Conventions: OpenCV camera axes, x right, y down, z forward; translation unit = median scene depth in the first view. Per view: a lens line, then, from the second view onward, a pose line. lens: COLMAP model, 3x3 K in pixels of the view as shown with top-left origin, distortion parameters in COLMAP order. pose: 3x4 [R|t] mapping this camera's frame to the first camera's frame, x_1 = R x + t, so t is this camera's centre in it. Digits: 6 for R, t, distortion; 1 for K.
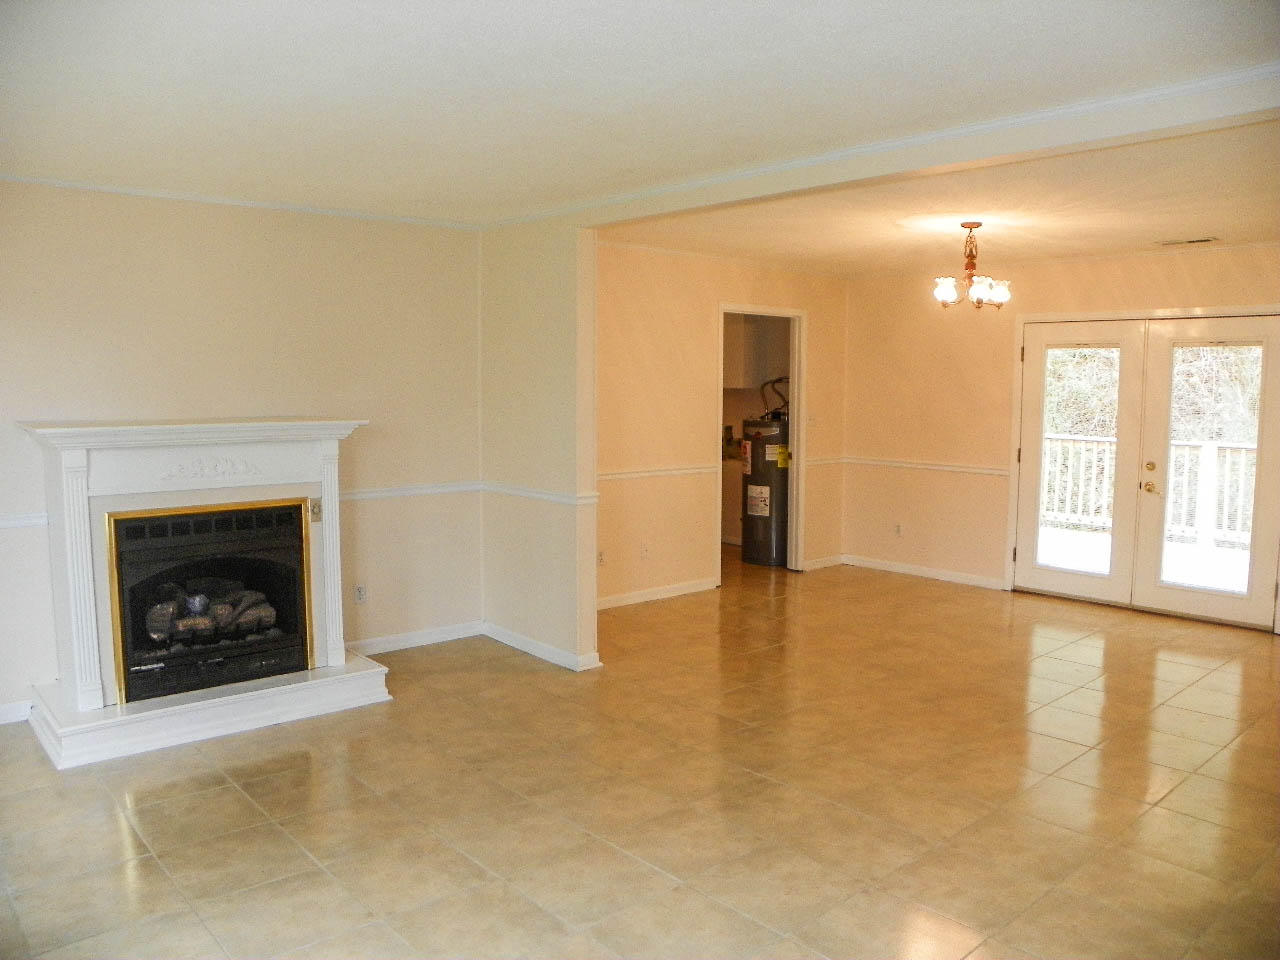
lens RADIAL K [[965.5, 0, 640.0], [0, 965.5, 480.0], [0, 0, 1]] dist [-0.155966, 0.098992]
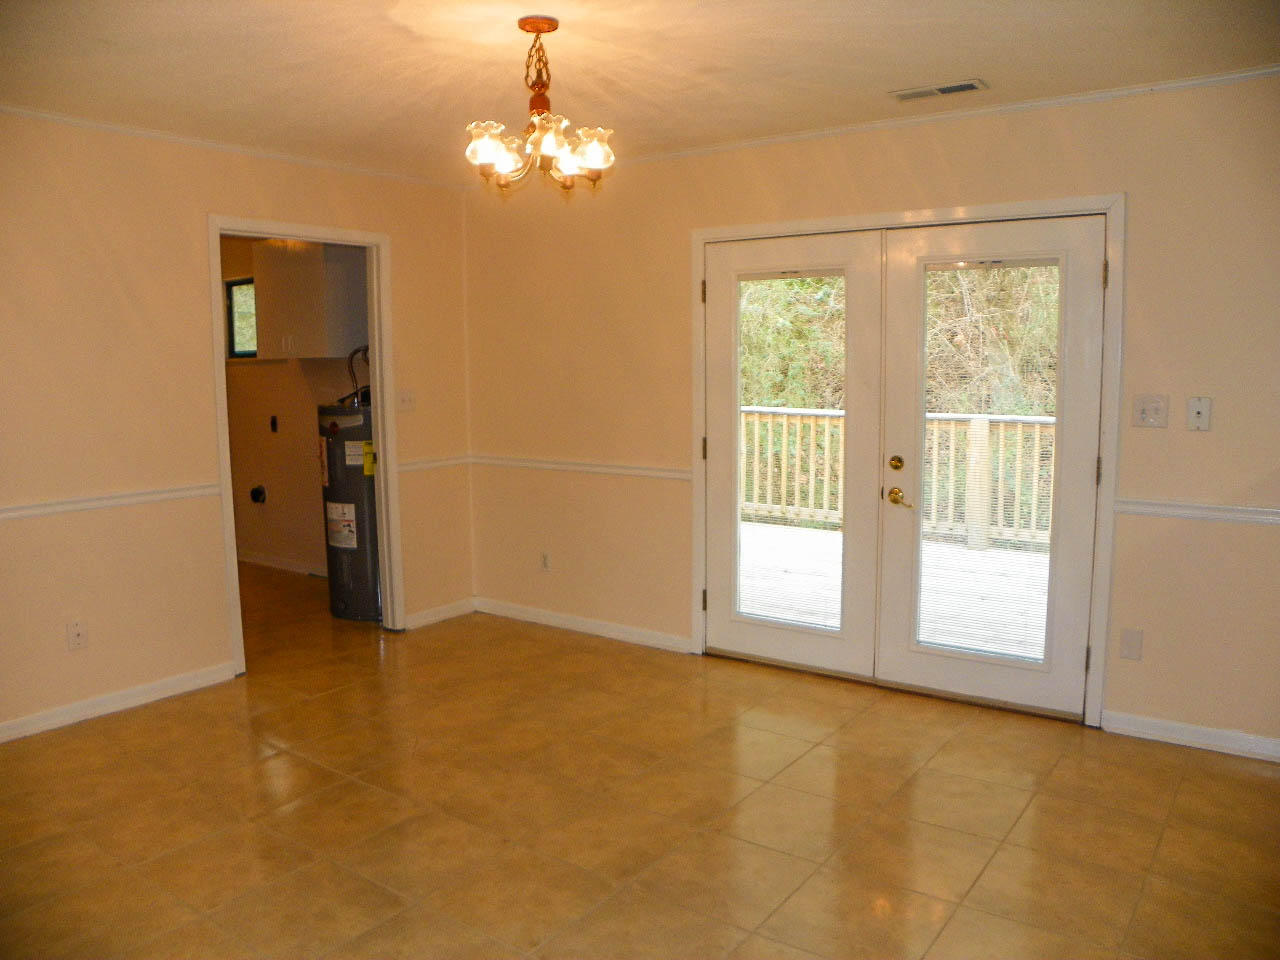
lens RADIAL K [[965.5, 0, 640.0], [0, 965.5, 480.0], [0, 0, 1]] dist [-0.155966, 0.098992]
pose [[0.976716, -0.040524, 0.210676, 0.214497], [0.035149, 0.998955, 0.029198, -0.025033], [-0.211640, -0.021113, 0.977120, 0.356183]]
